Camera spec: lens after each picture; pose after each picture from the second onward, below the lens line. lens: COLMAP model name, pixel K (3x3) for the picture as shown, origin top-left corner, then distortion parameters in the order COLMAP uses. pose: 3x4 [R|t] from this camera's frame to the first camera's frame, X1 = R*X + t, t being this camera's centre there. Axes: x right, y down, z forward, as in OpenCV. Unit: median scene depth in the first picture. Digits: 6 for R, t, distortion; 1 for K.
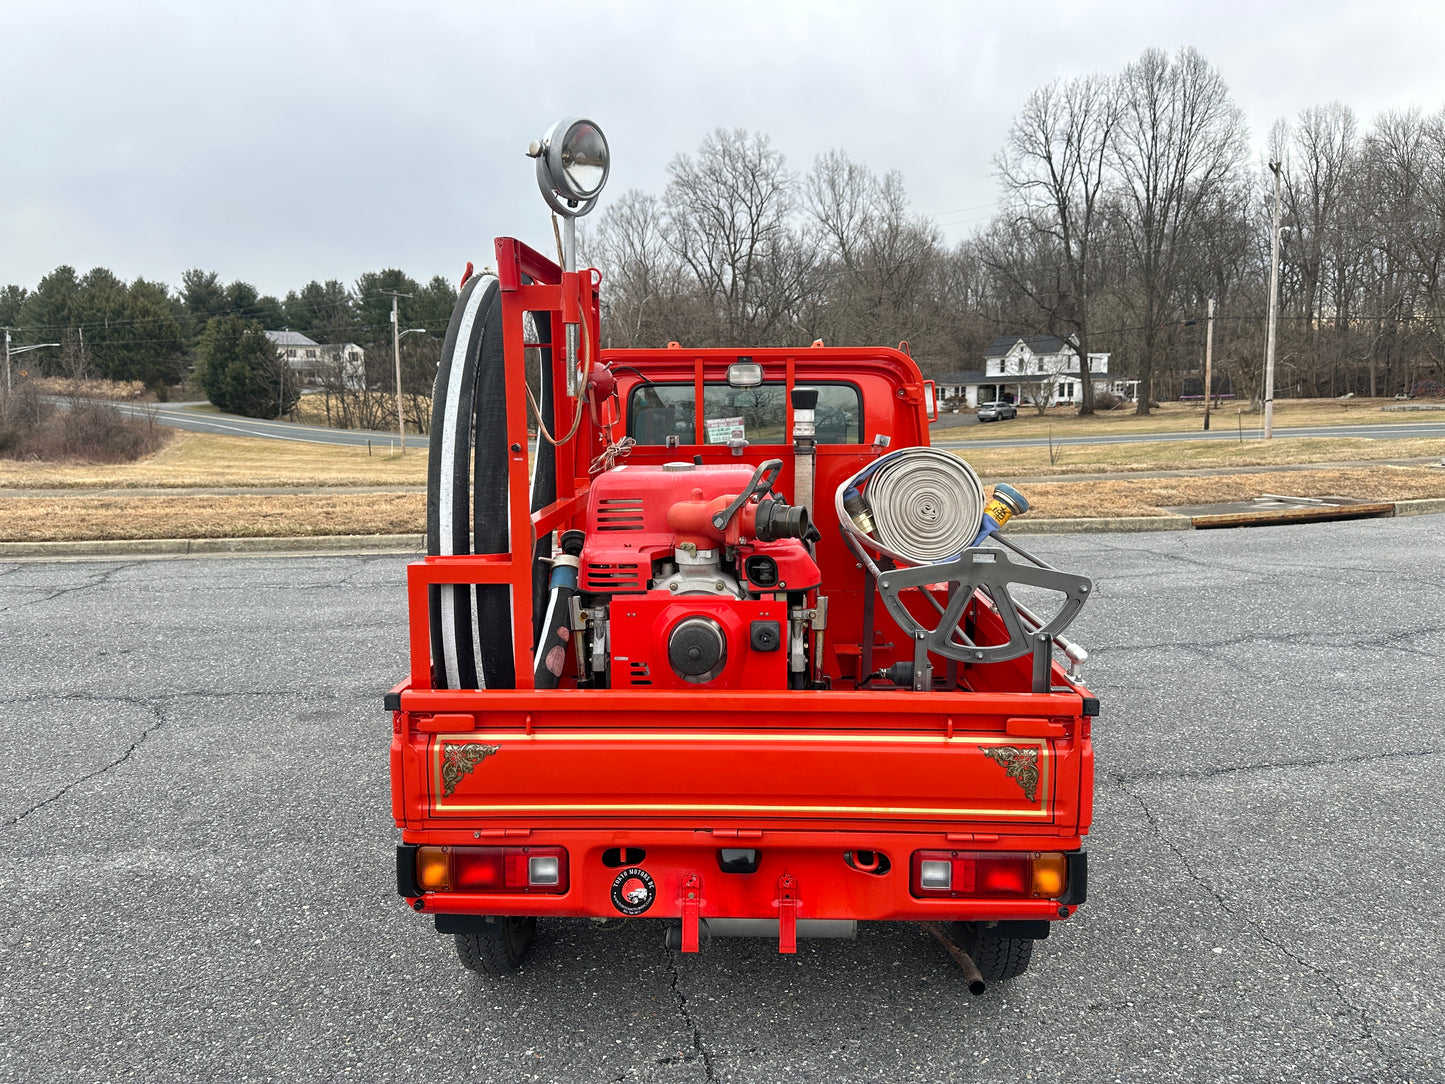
lens RADIAL K [[1027.1, 0, 725.6], [0, 1027.1, 541.6], [0, 0, 1]] dist [0.027571, -0.041079]
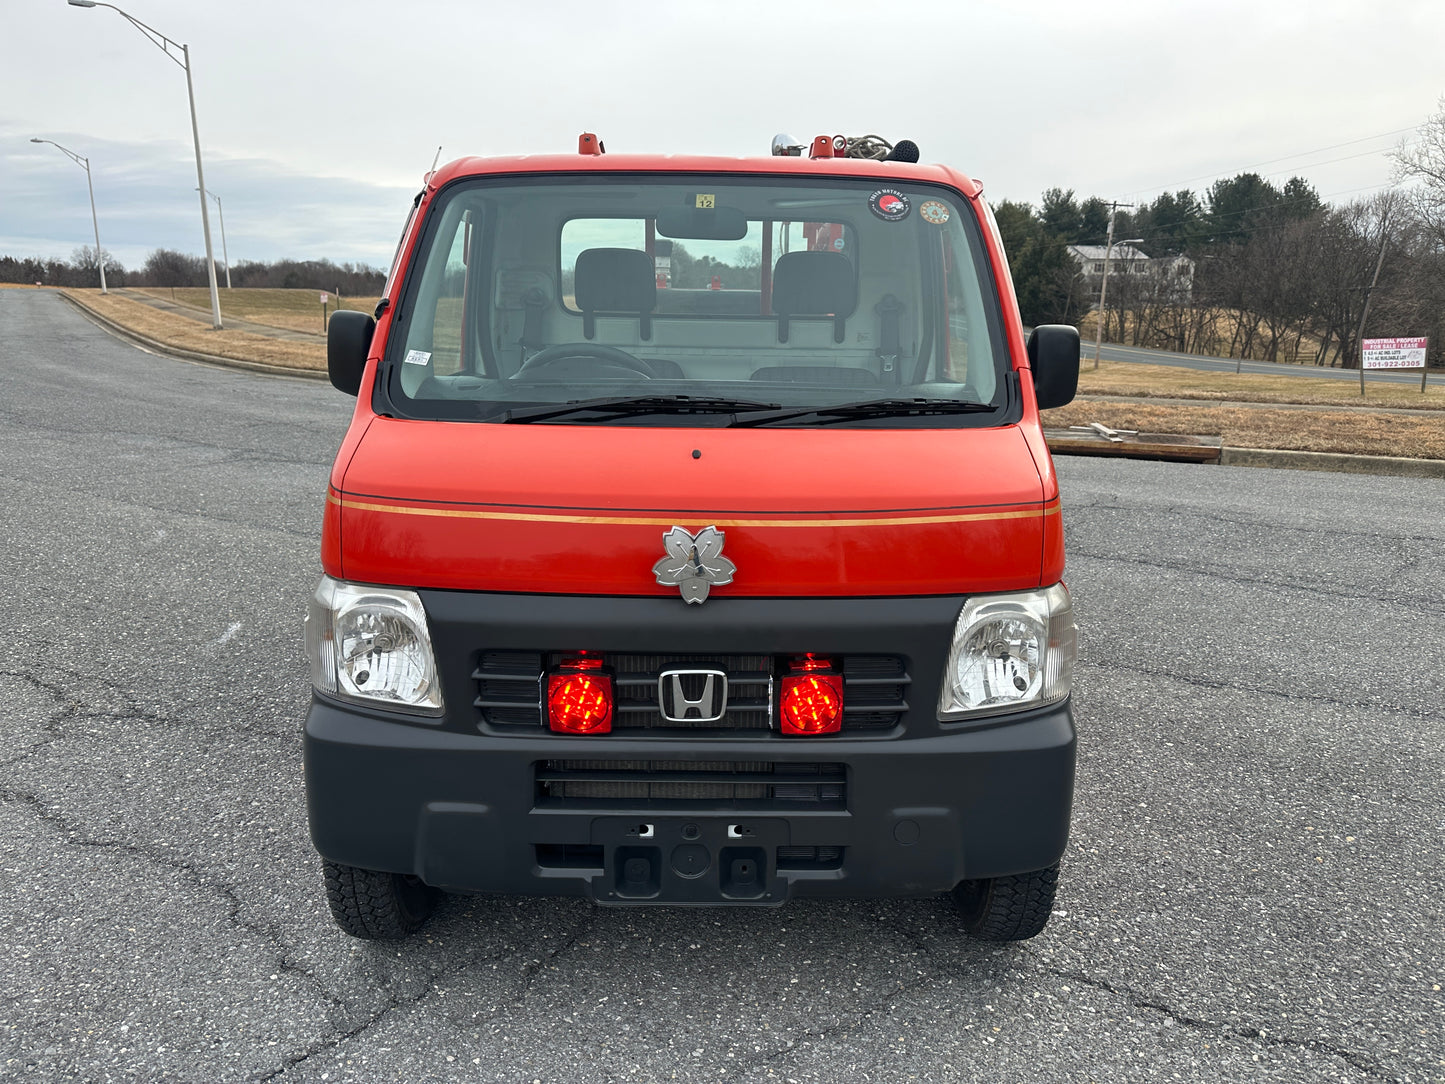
lens RADIAL K [[1031.5, 0, 722.5], [0, 1031.5, 542.0], [0, 0, 1]] dist [0.009590, -0.009221]
pose [[0.669985, 0.178446, -0.720609, 0.158978], [-0.121792, 0.983950, 0.130421, -0.004031], [0.732316, 0.000384, 0.680965, 0.041109]]
